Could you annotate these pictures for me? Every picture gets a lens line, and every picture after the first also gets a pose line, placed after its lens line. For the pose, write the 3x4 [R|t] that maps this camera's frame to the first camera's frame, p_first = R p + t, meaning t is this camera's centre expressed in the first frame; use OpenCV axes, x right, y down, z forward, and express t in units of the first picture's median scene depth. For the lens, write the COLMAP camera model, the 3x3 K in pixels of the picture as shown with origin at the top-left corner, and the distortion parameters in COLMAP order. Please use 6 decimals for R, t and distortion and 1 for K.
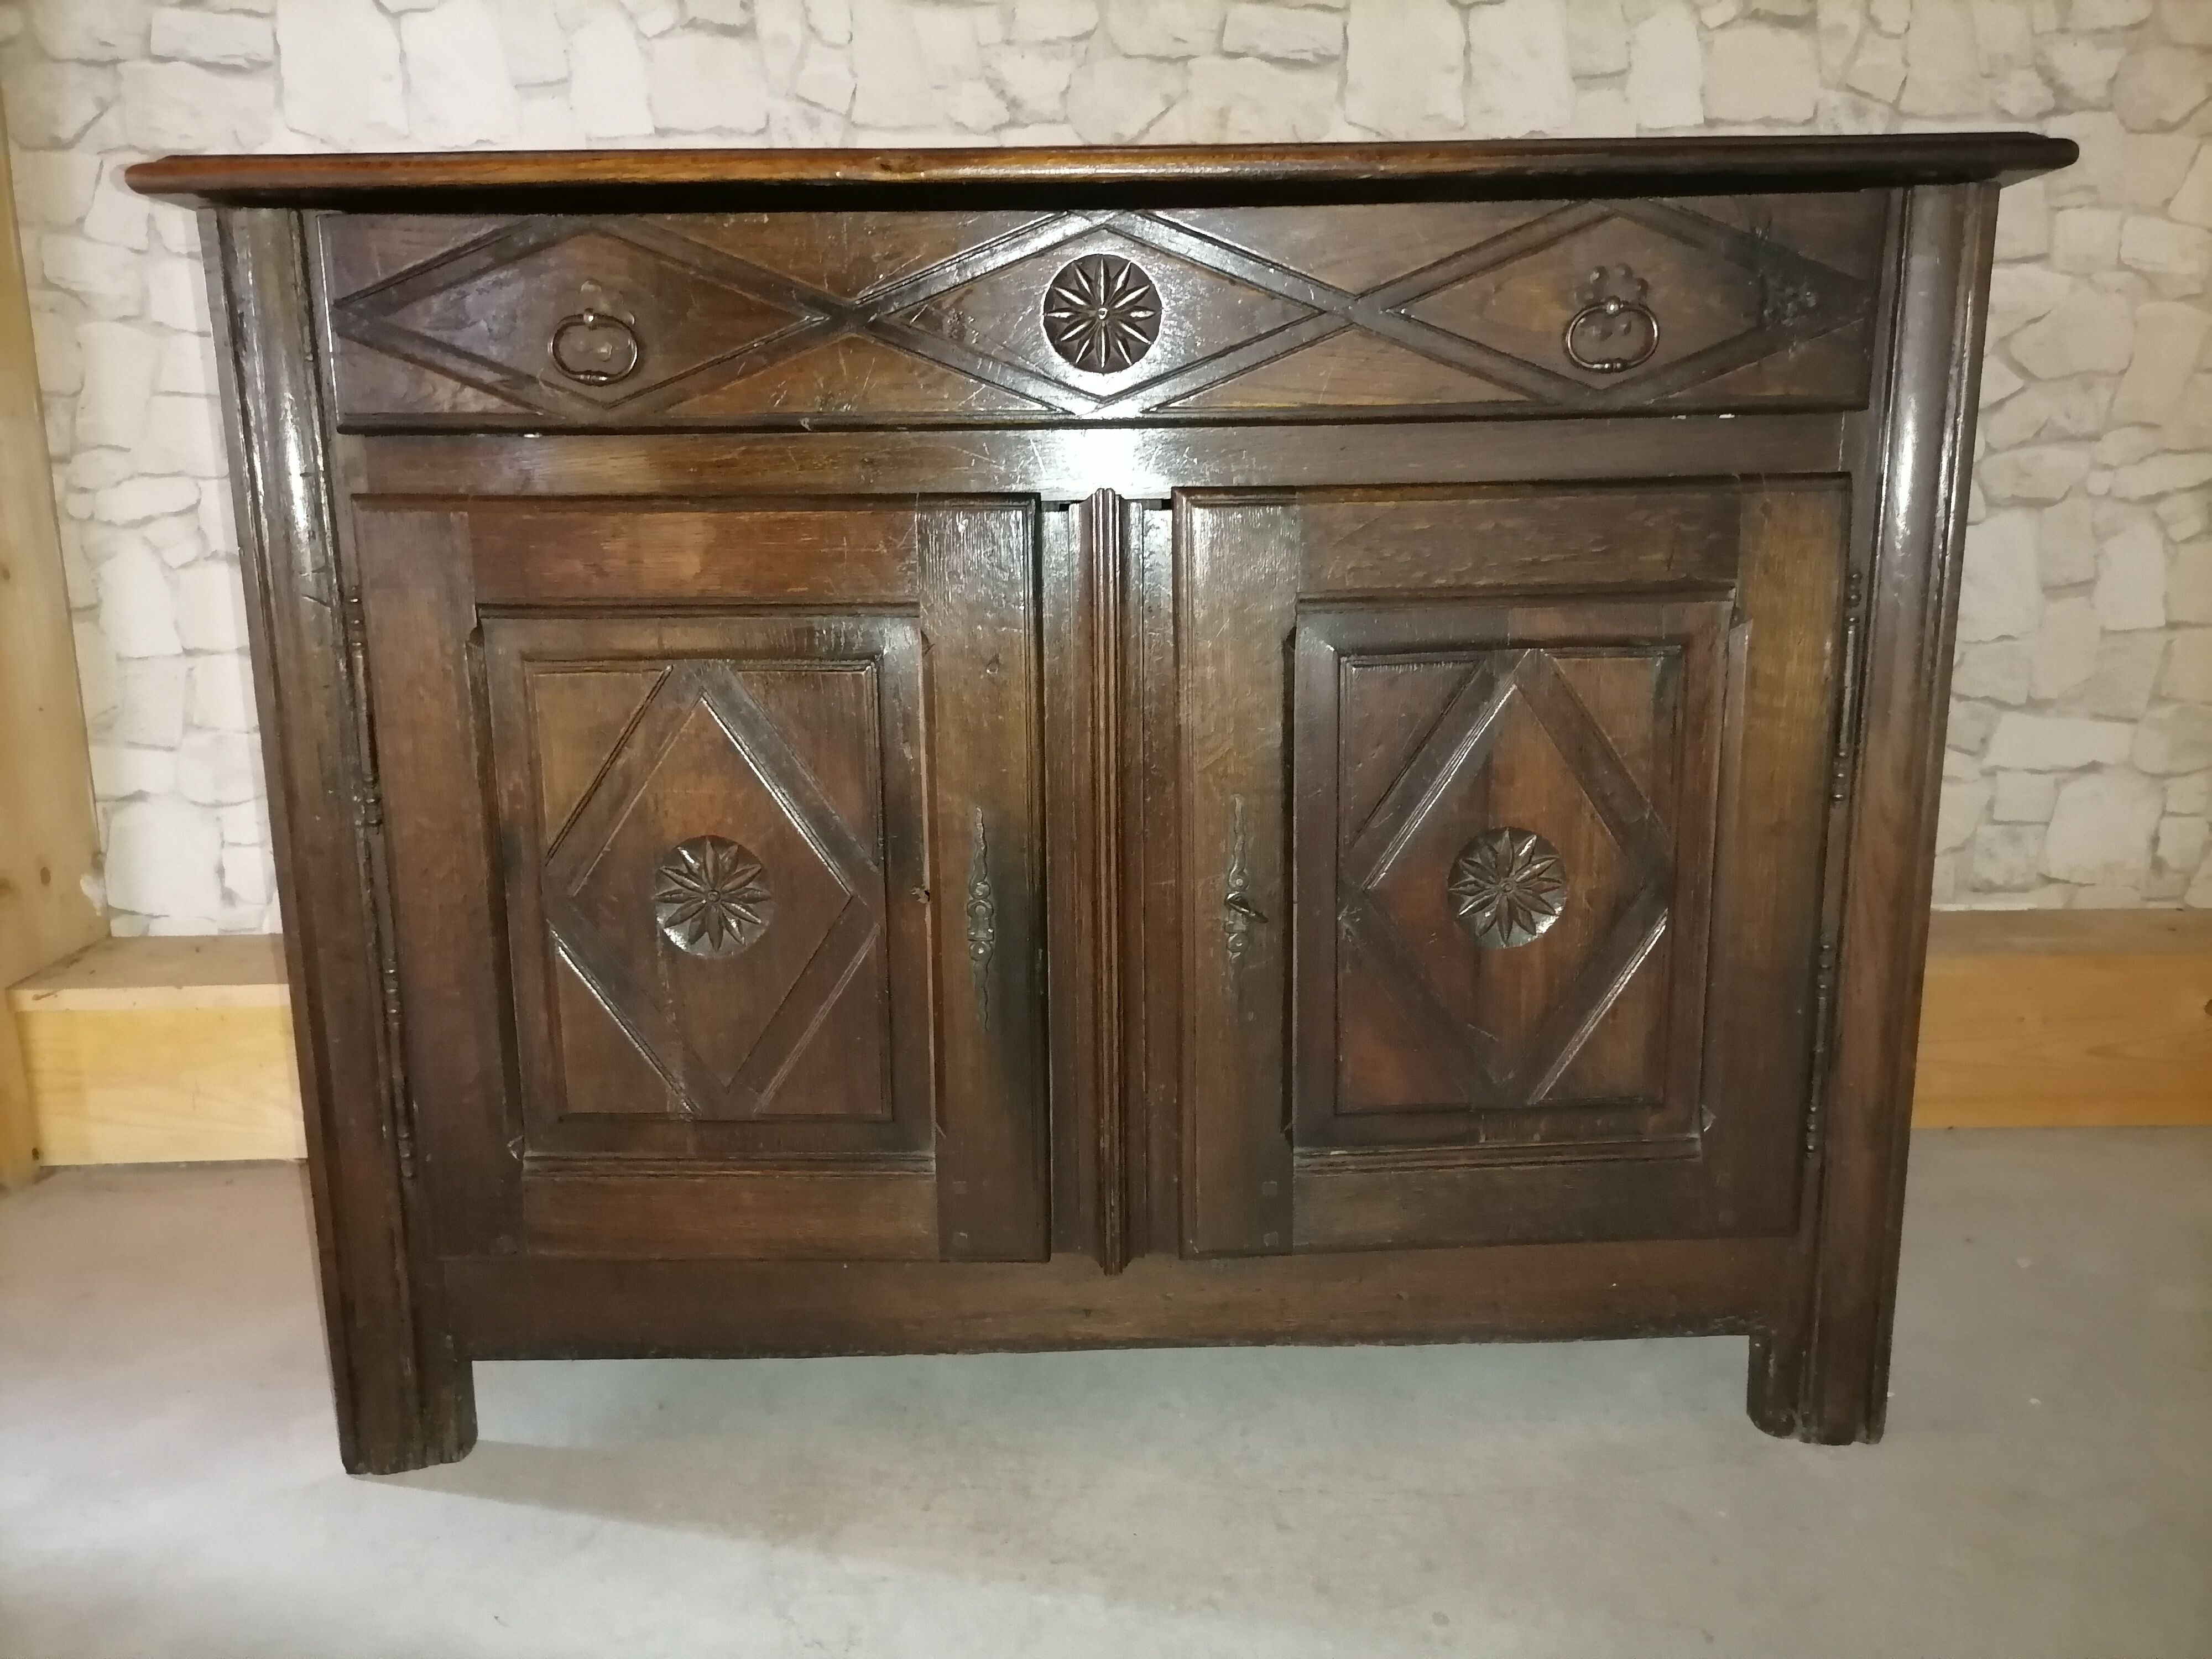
lens RADIAL K [[1668.5, 0, 1101.9], [0, 1668.5, 832.3], [0, 0, 1]] dist [0.030439, -0.016447]
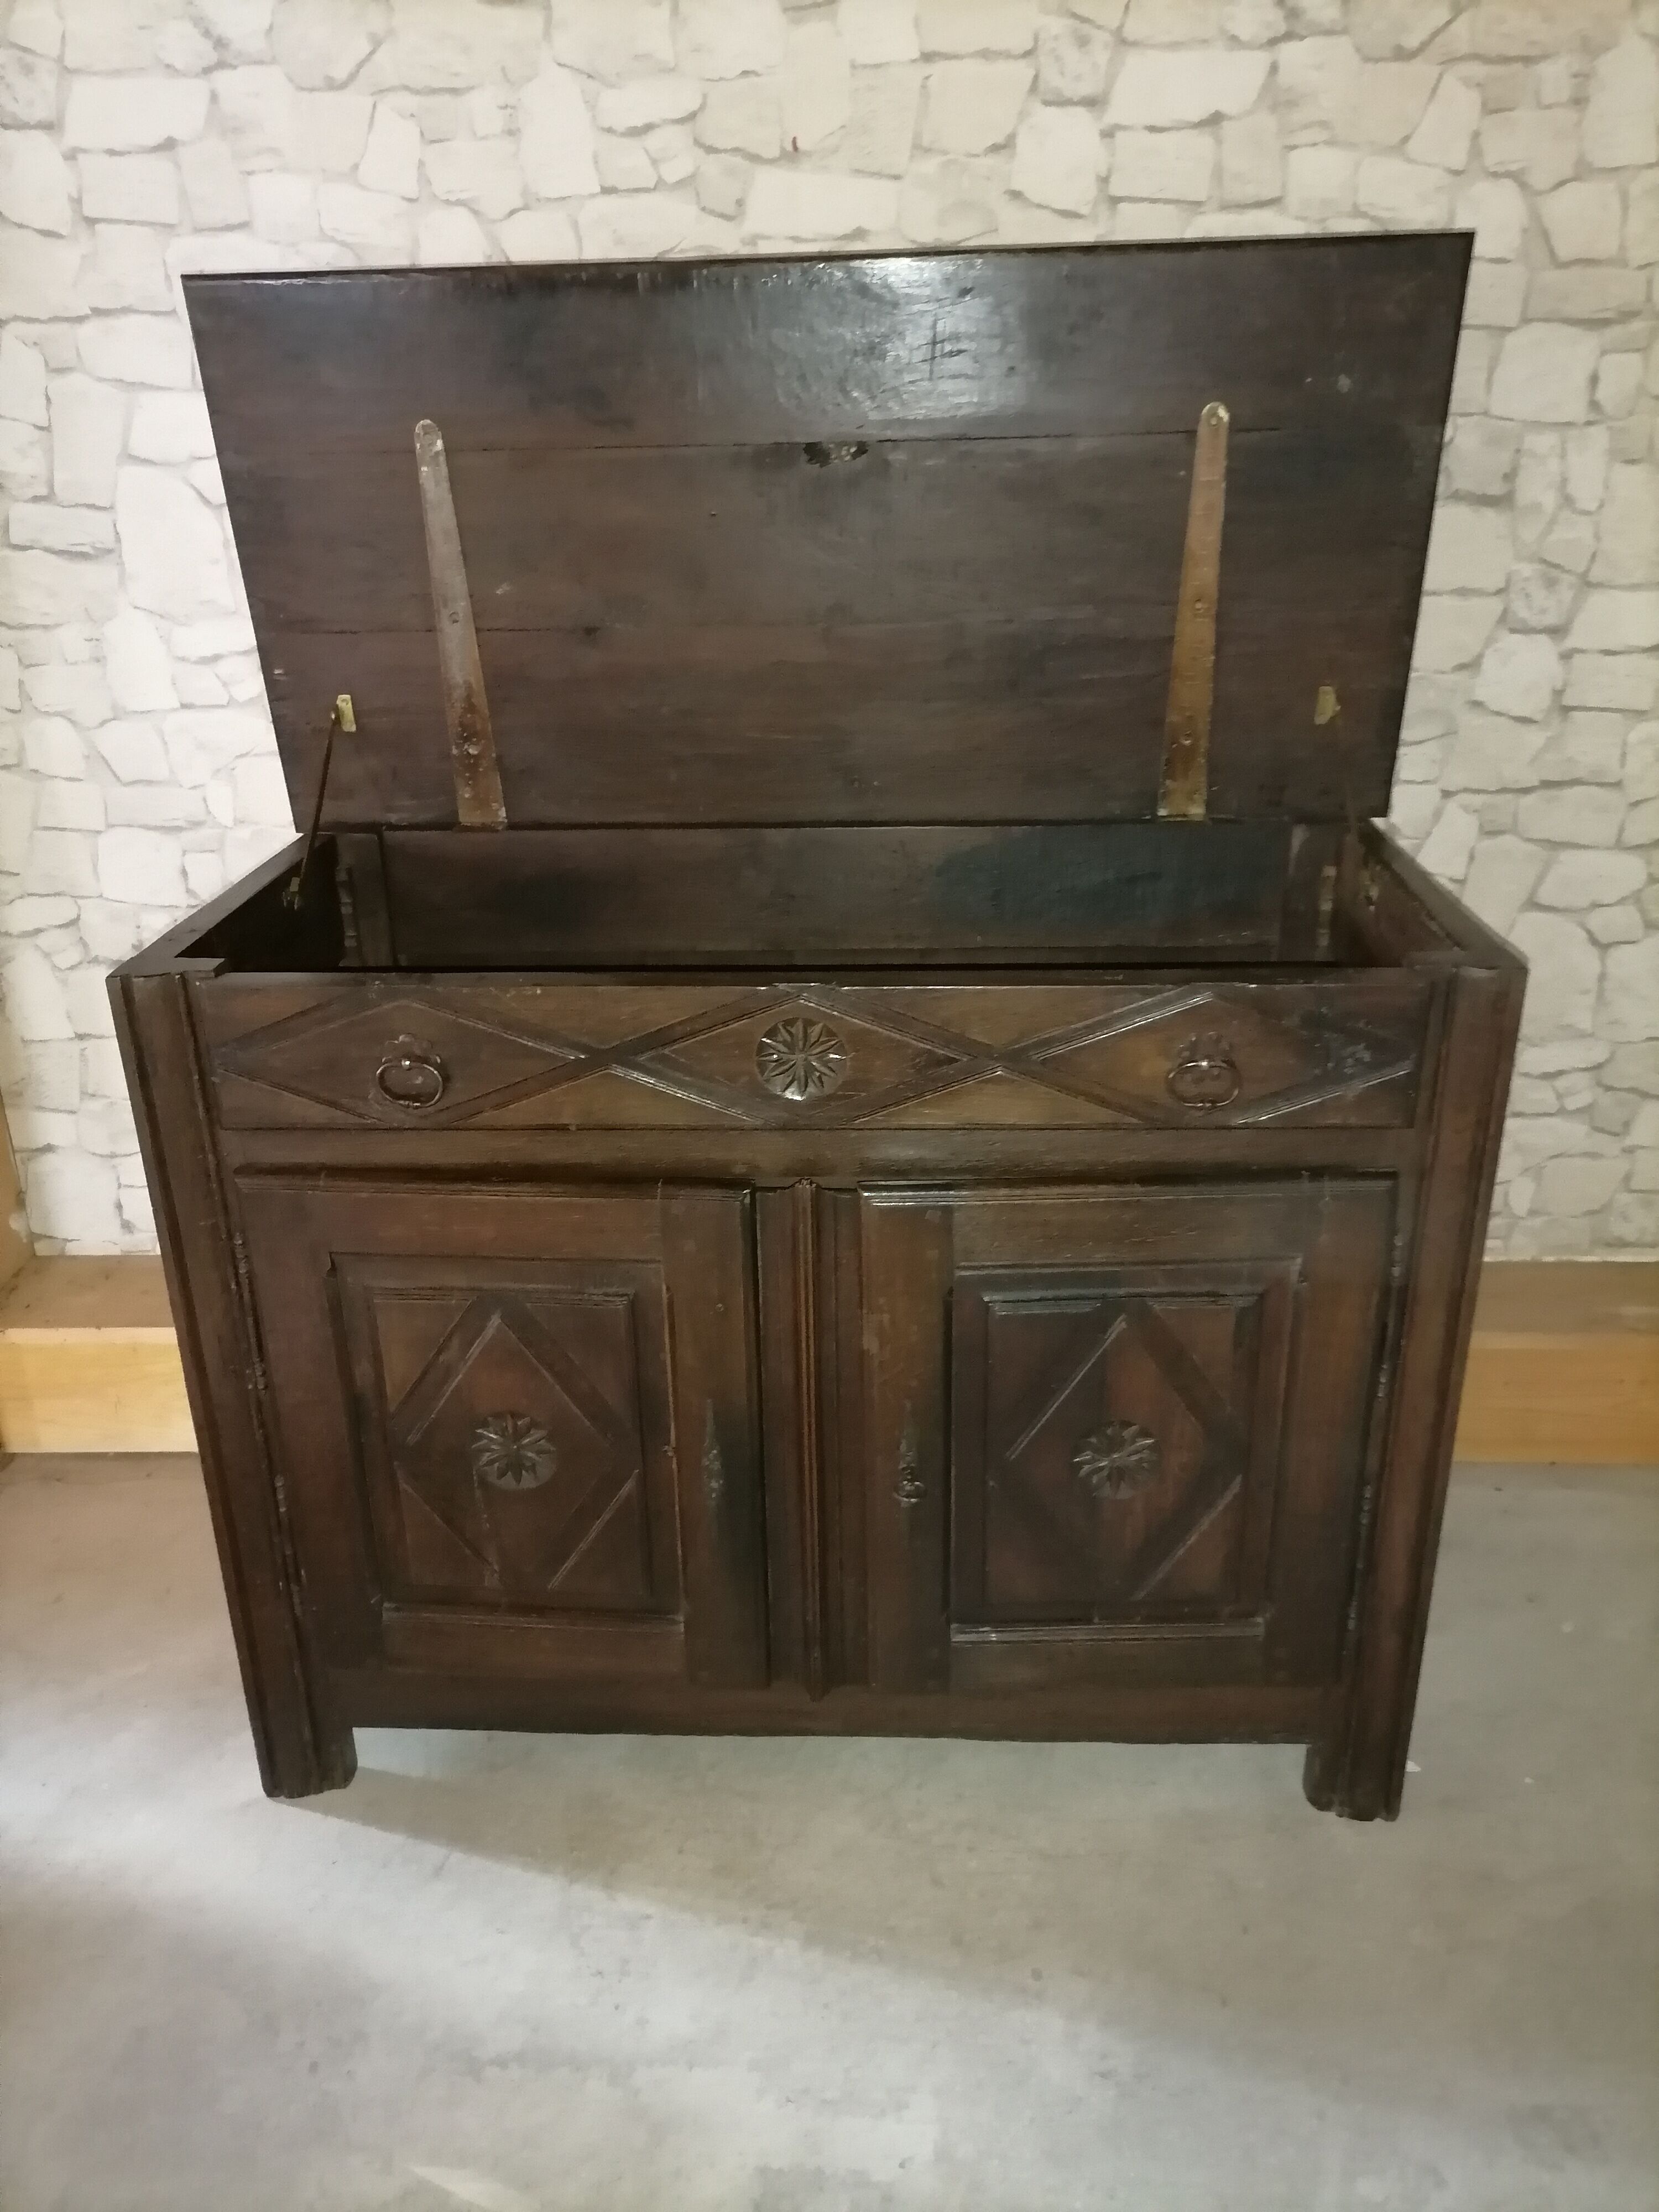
lens RADIAL K [[1668.5, 0, 822.8], [0, 1668.5, 1104.0], [0, 0, 1]] dist [0.030439, -0.016447]
pose [[0.998194, 0.017192, -0.057554, 0.083916], [-0.005446, 0.980122, 0.198322, -0.491230], [0.059820, -0.197650, 0.978446, -0.231176]]
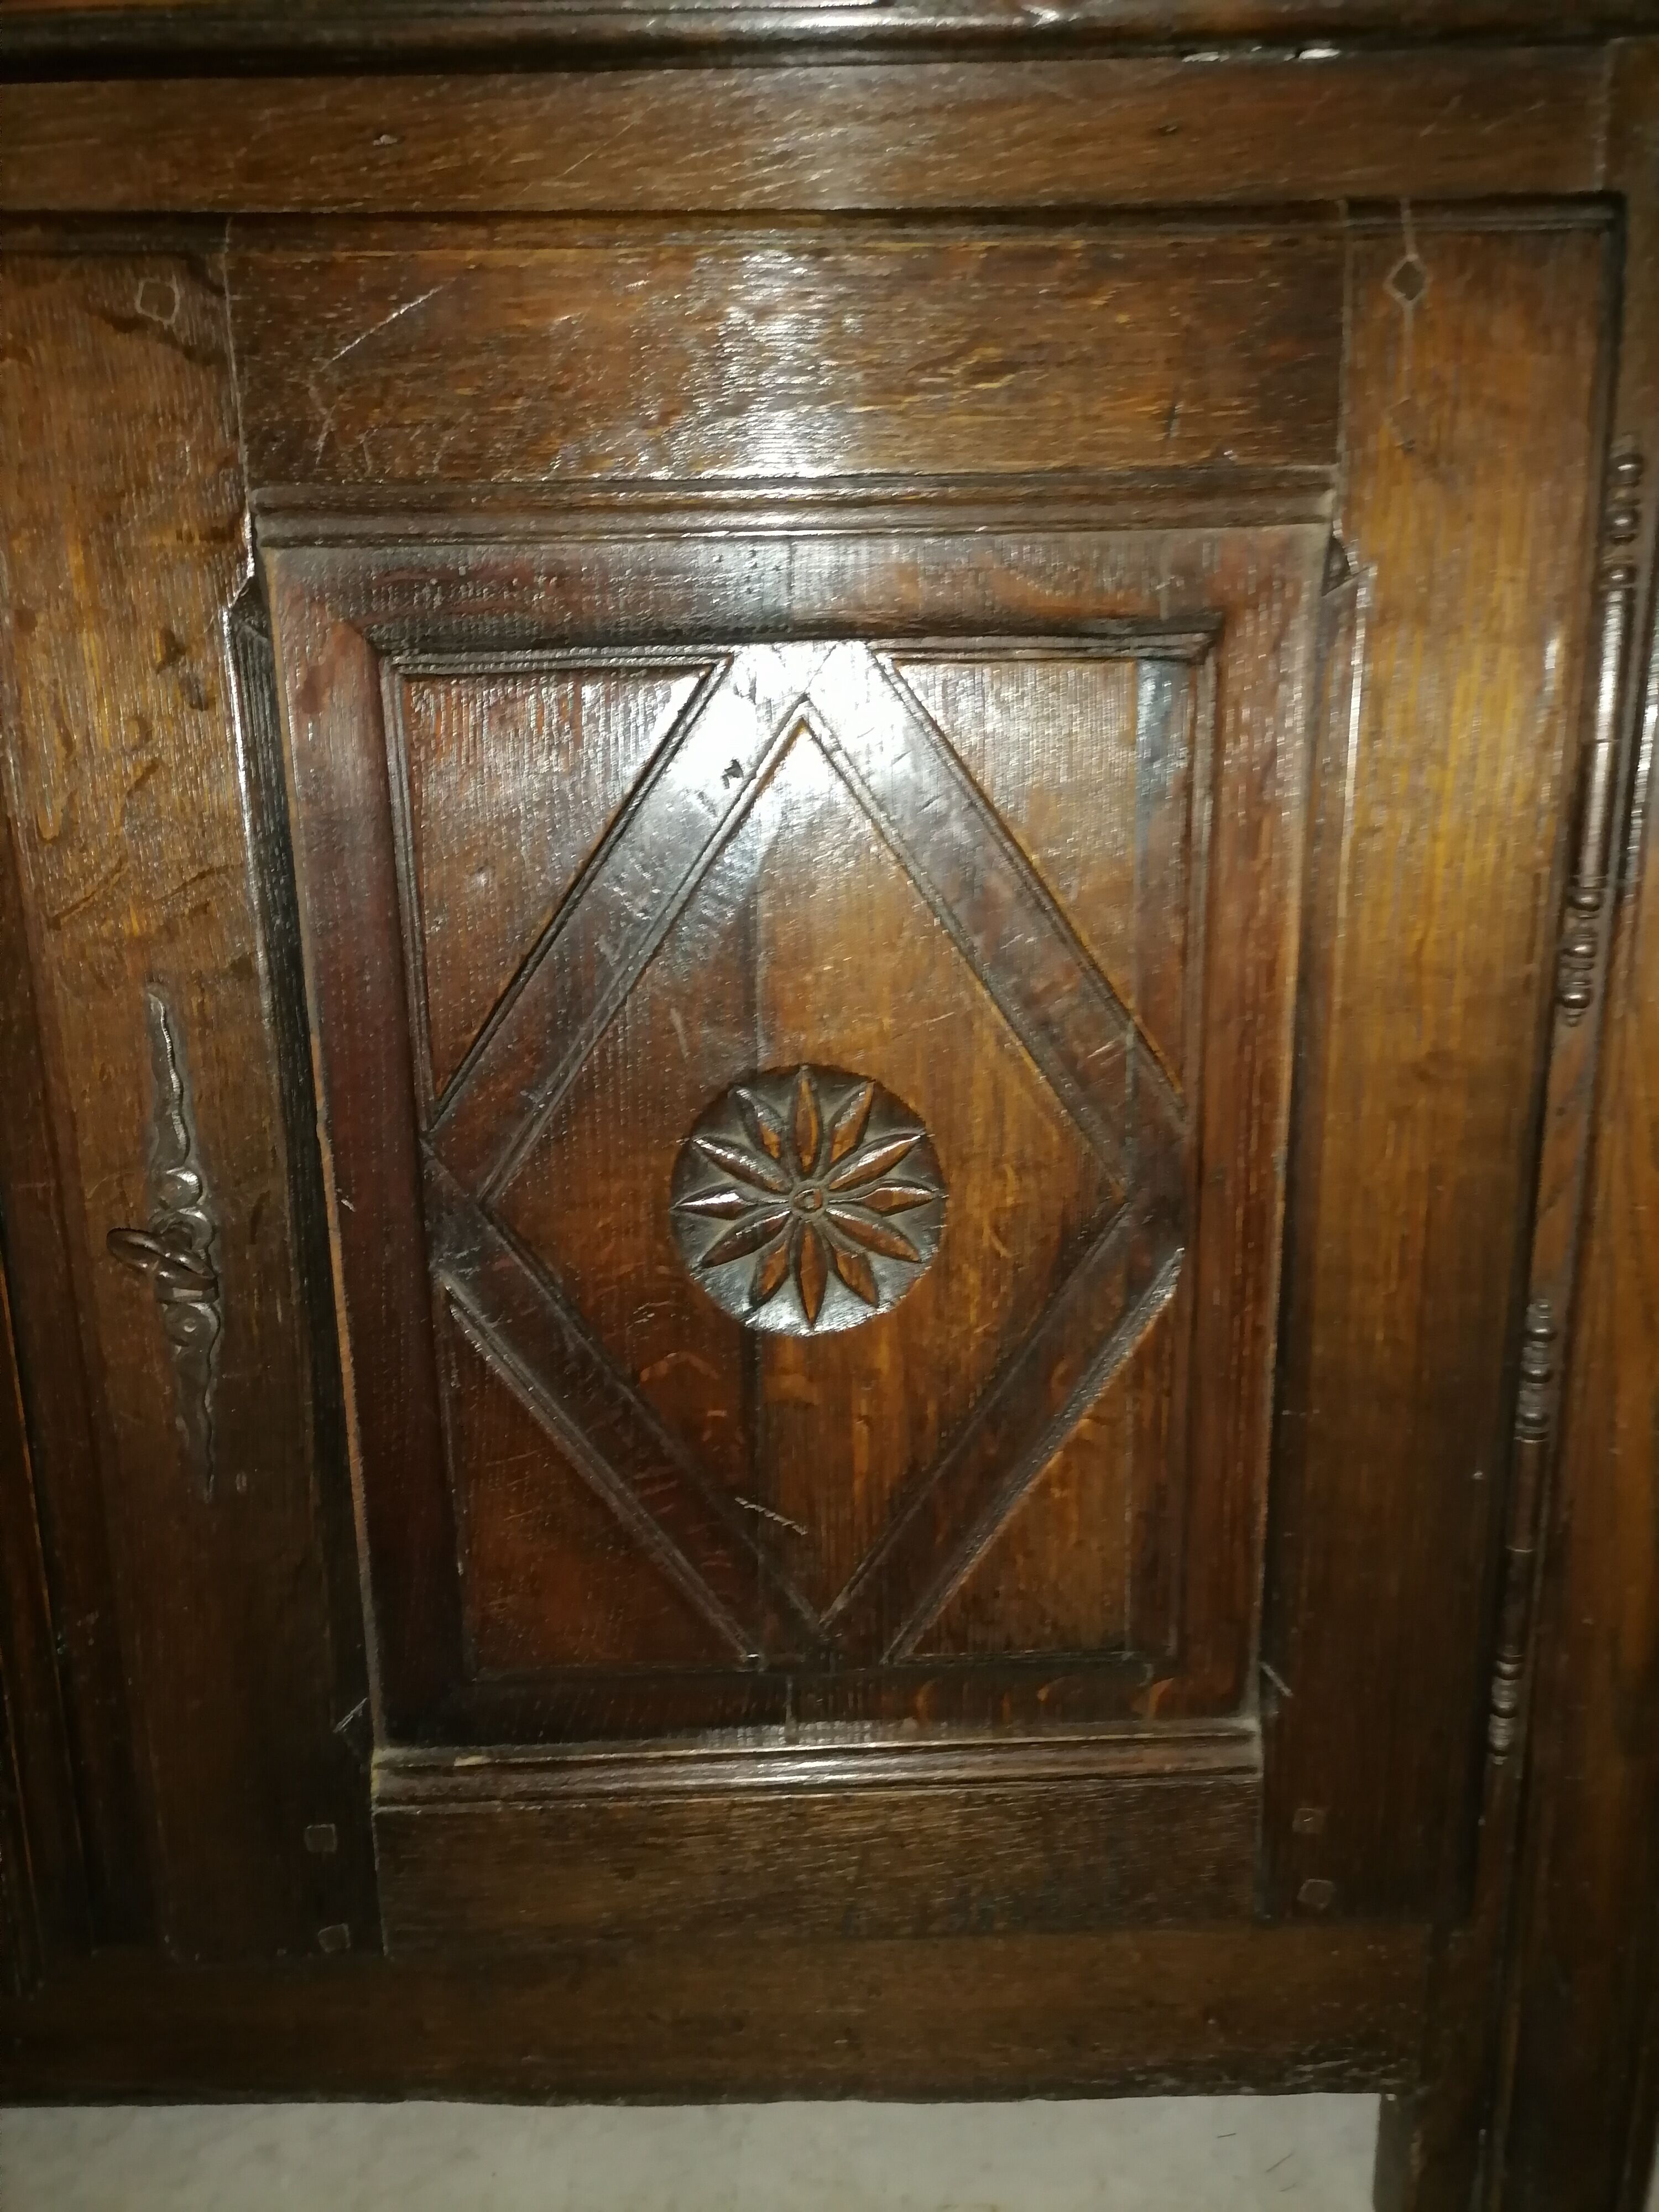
lens RADIAL K [[1668.5, 0, 809.0], [0, 1668.5, 1103.0], [0, 0, 1]] dist [0.030439, -0.016447]
pose [[0.999708, 0.005901, -0.023445, 0.250213], [-0.004912, 0.999104, 0.042036, -0.011160], [0.023672, -0.041909, 0.998841, 0.558098]]
